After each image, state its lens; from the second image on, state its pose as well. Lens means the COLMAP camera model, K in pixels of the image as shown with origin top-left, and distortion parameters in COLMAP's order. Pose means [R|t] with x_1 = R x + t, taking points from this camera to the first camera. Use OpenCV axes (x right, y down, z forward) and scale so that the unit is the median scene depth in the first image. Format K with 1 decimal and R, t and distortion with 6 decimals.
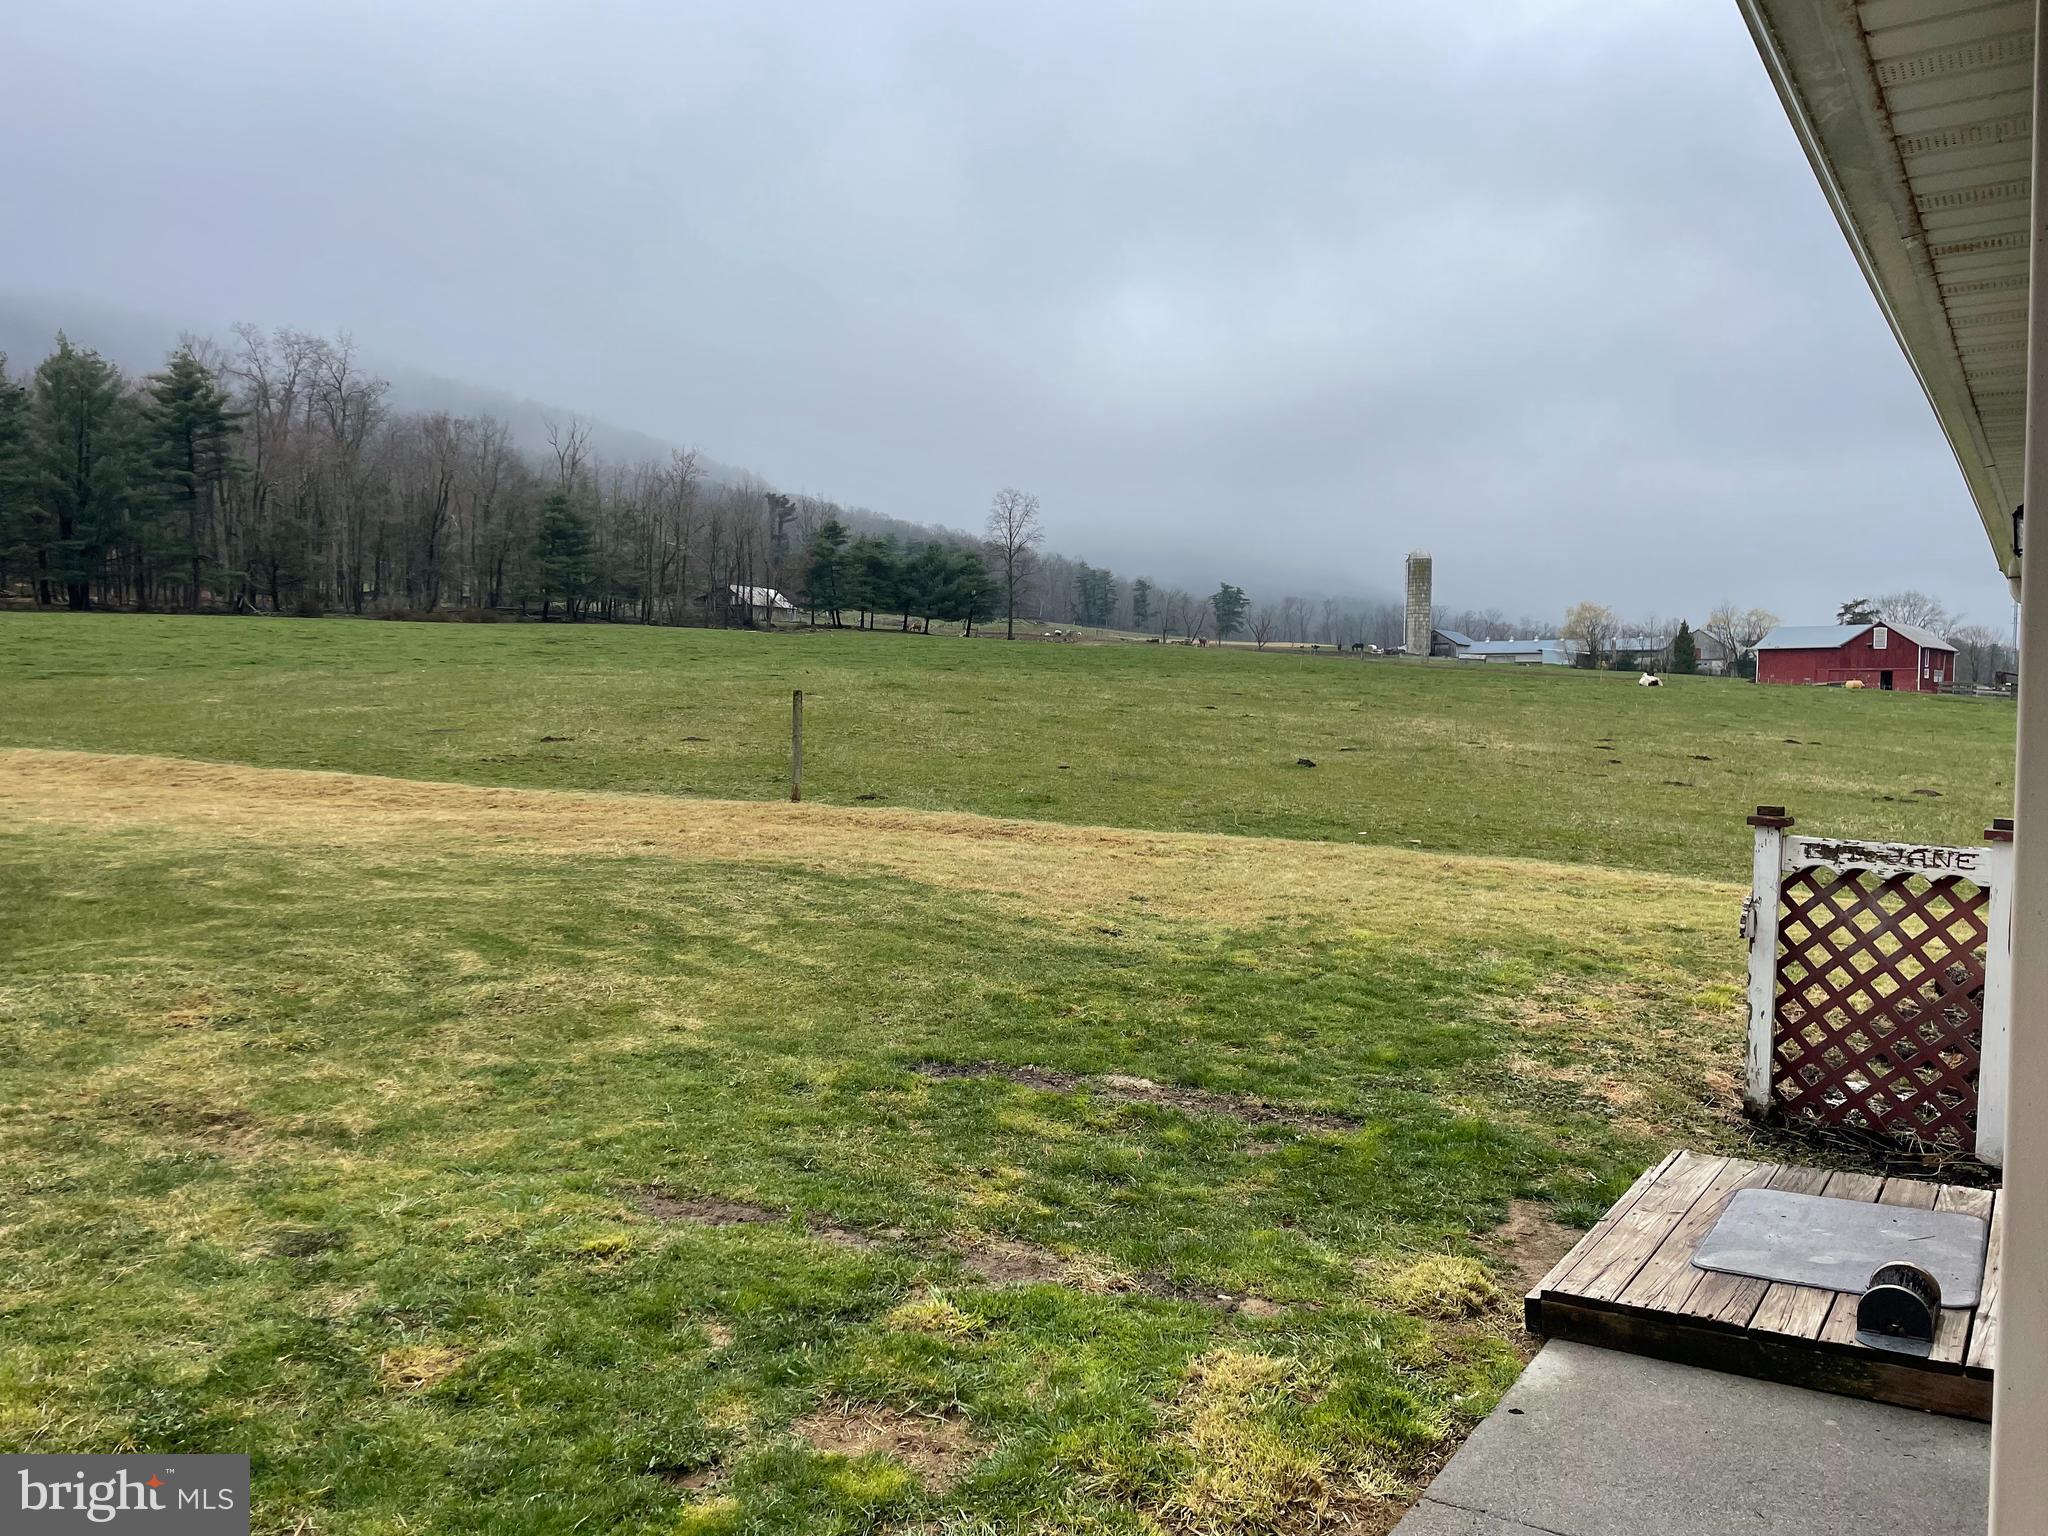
lens RADIAL K [[1536.3, 0, 1024.0], [0, 1536.3, 768.0], [0, 0, 1]] dist [0.104888, -0.126194]
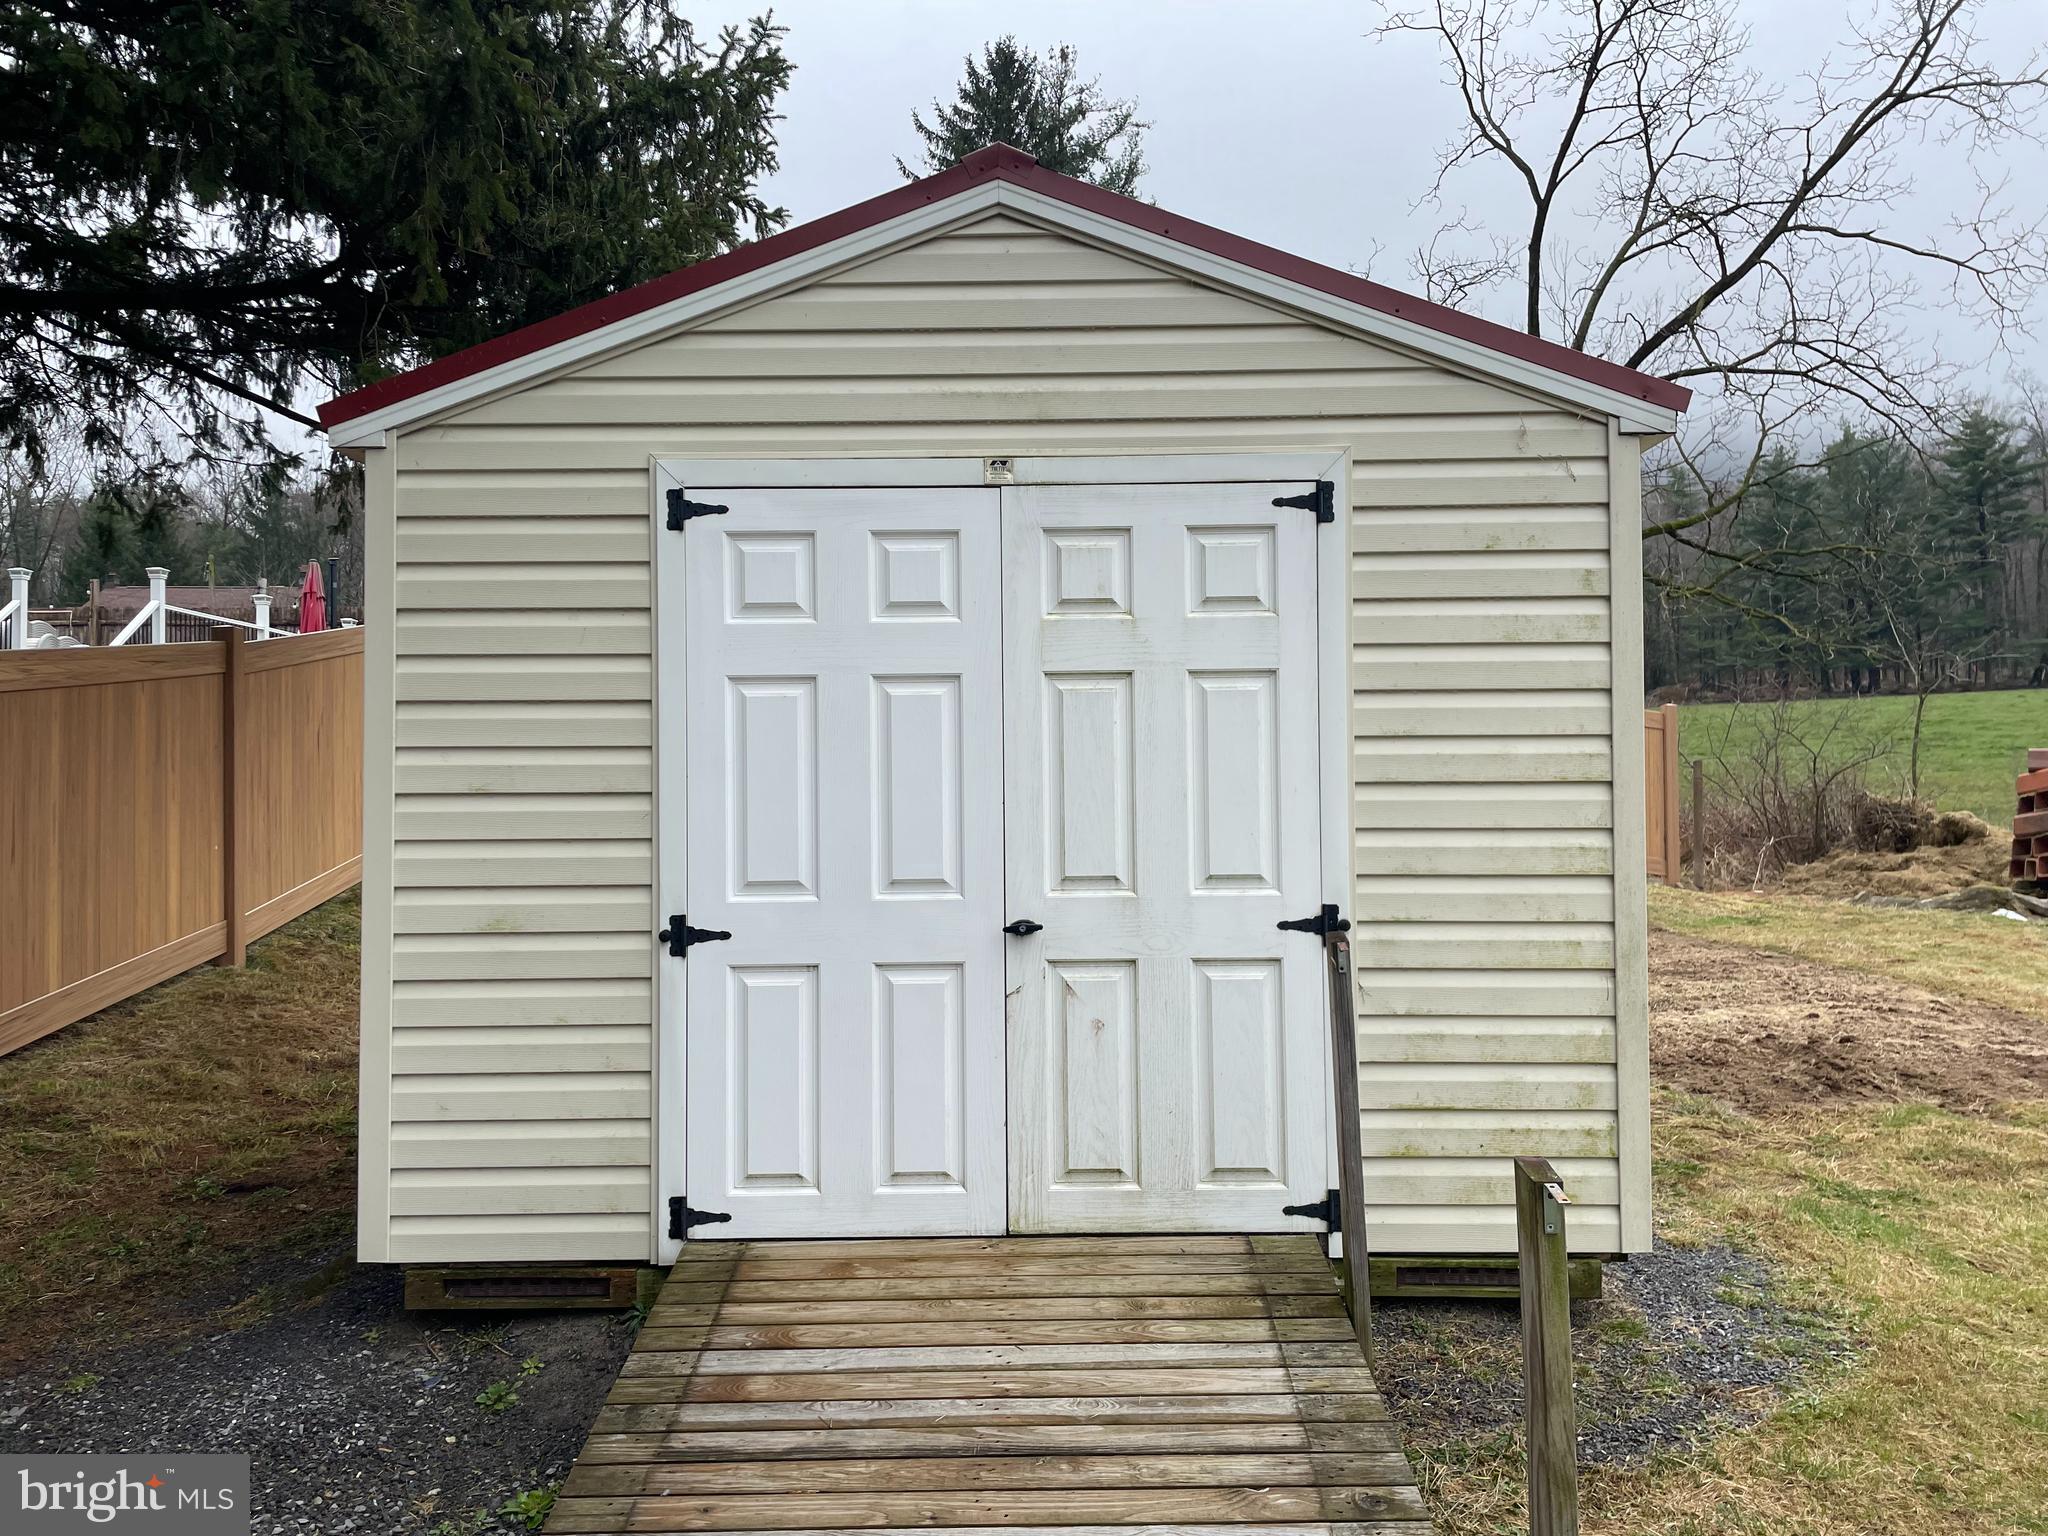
lens RADIAL K [[1536.3, 0, 1024.0], [0, 1536.3, 768.0], [0, 0, 1]] dist [0.104888, -0.126194]
pose [[0.554636, -0.029176, -0.831581, -0.950818], [-0.016001, 0.998826, -0.045716, -0.033806], [0.831939, 0.038662, 0.553519, 0.357632]]
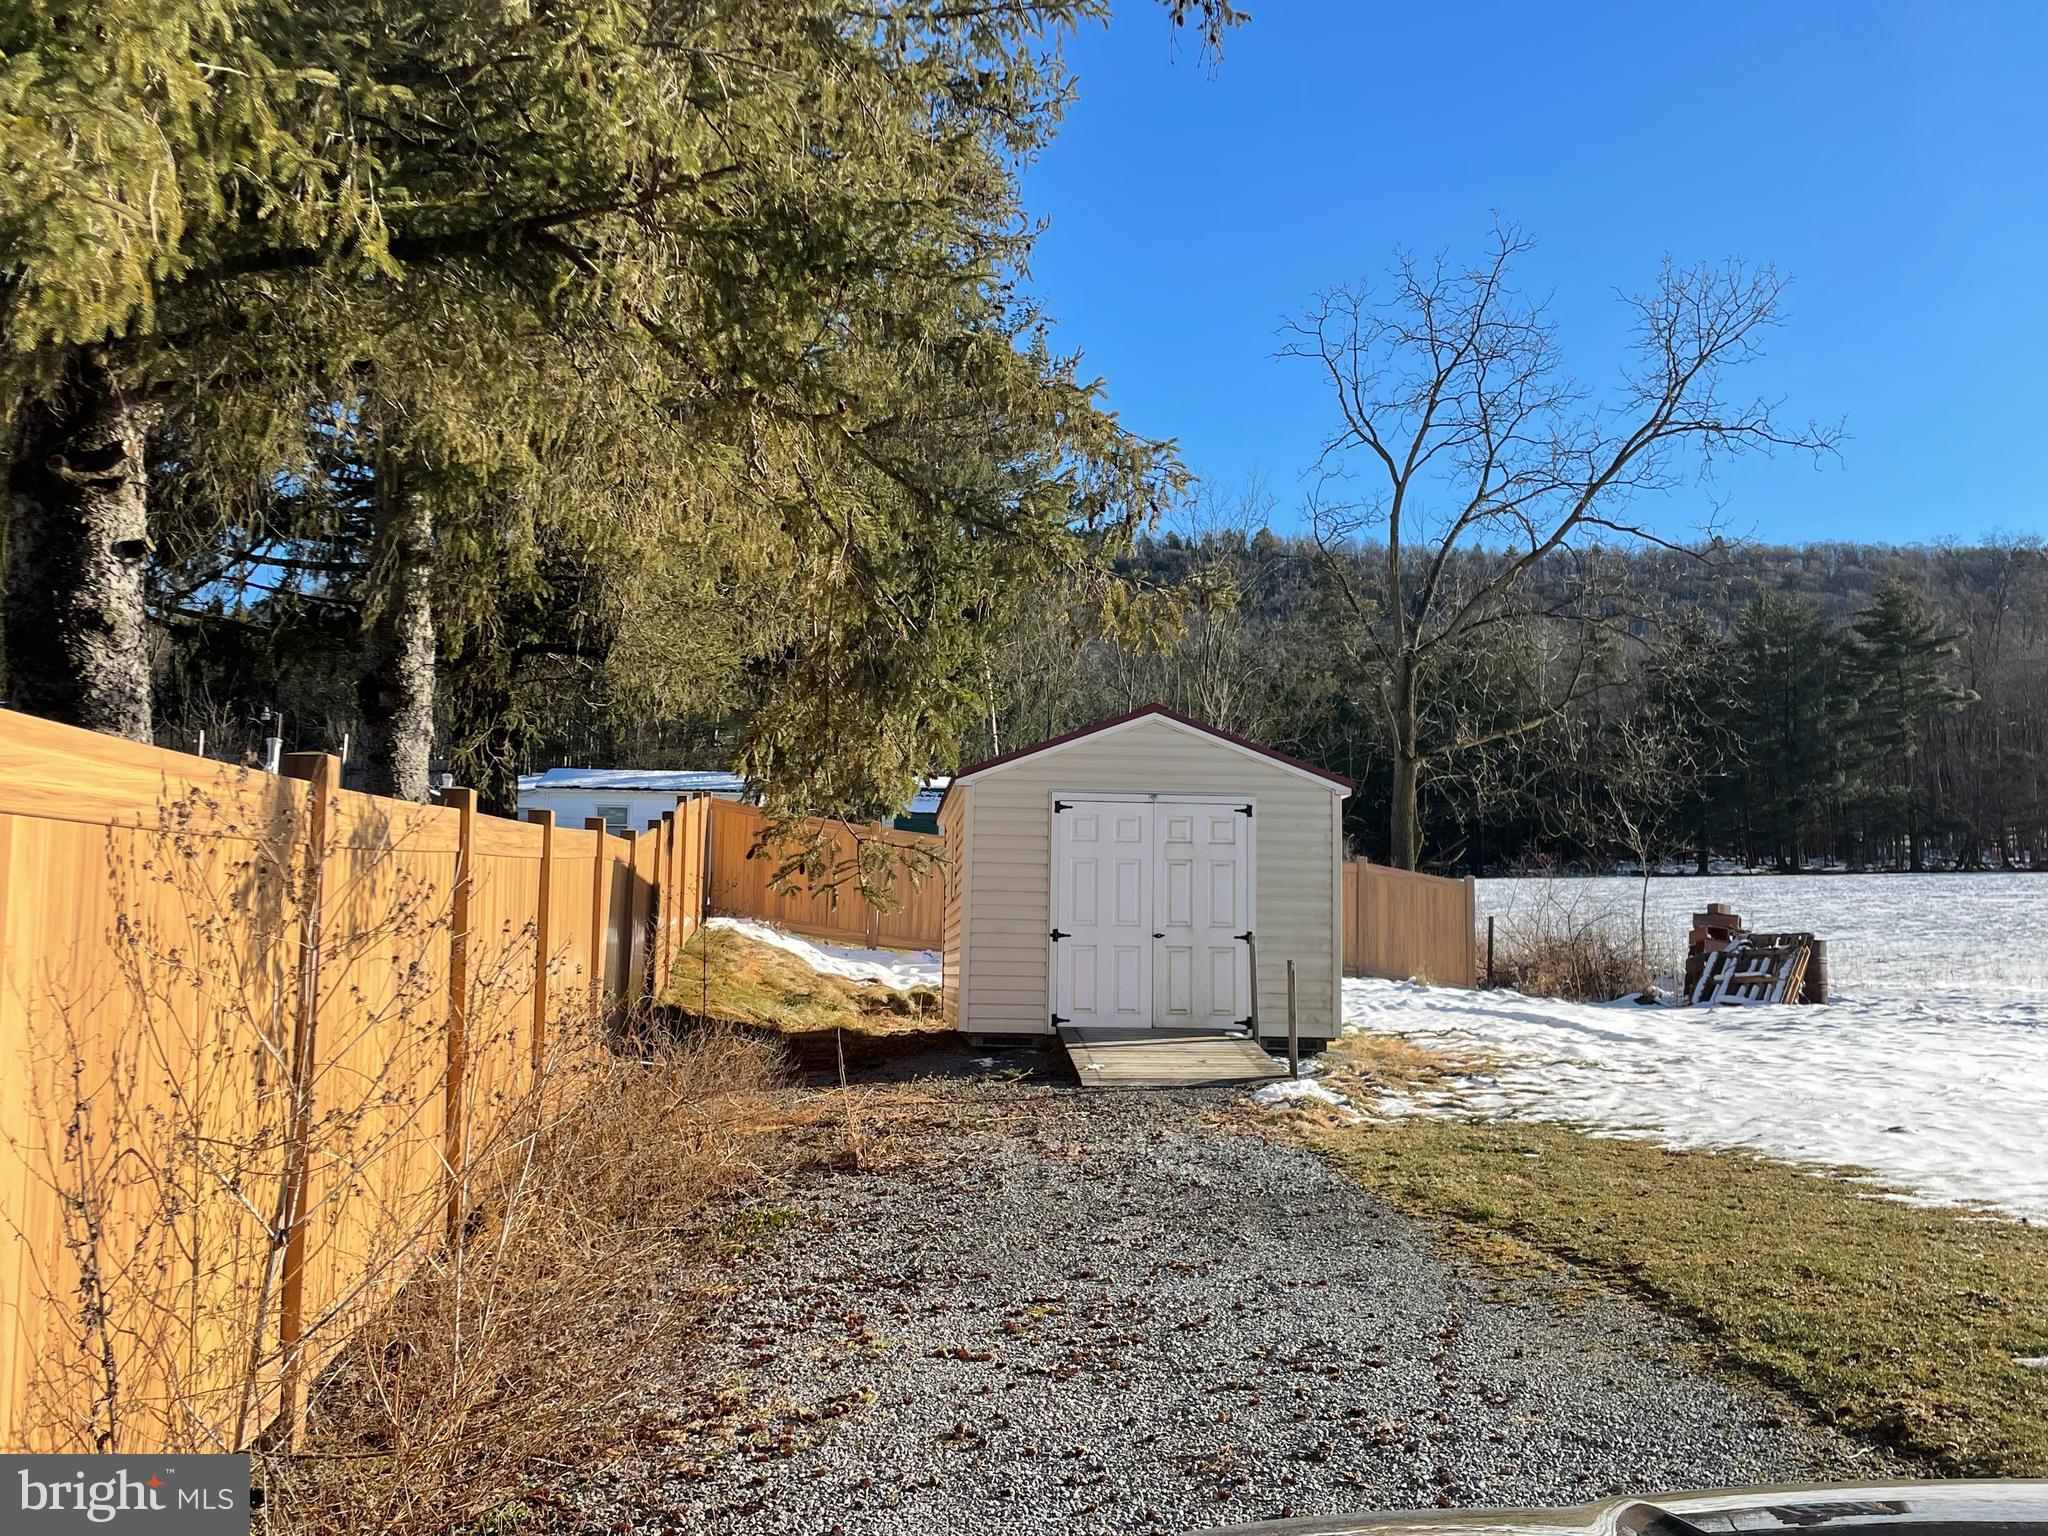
lens RADIAL K [[1896.8, 0, 1024.0], [0, 1896.8, 768.0], [0, 0, 1]] dist [0.056587, 0.000920]
pose [[0.630642, -0.080933, -0.771843, -0.283302], [-0.038394, 0.990076, -0.135186, 0.047294], [0.775124, 0.114888, 0.621276, -0.335111]]
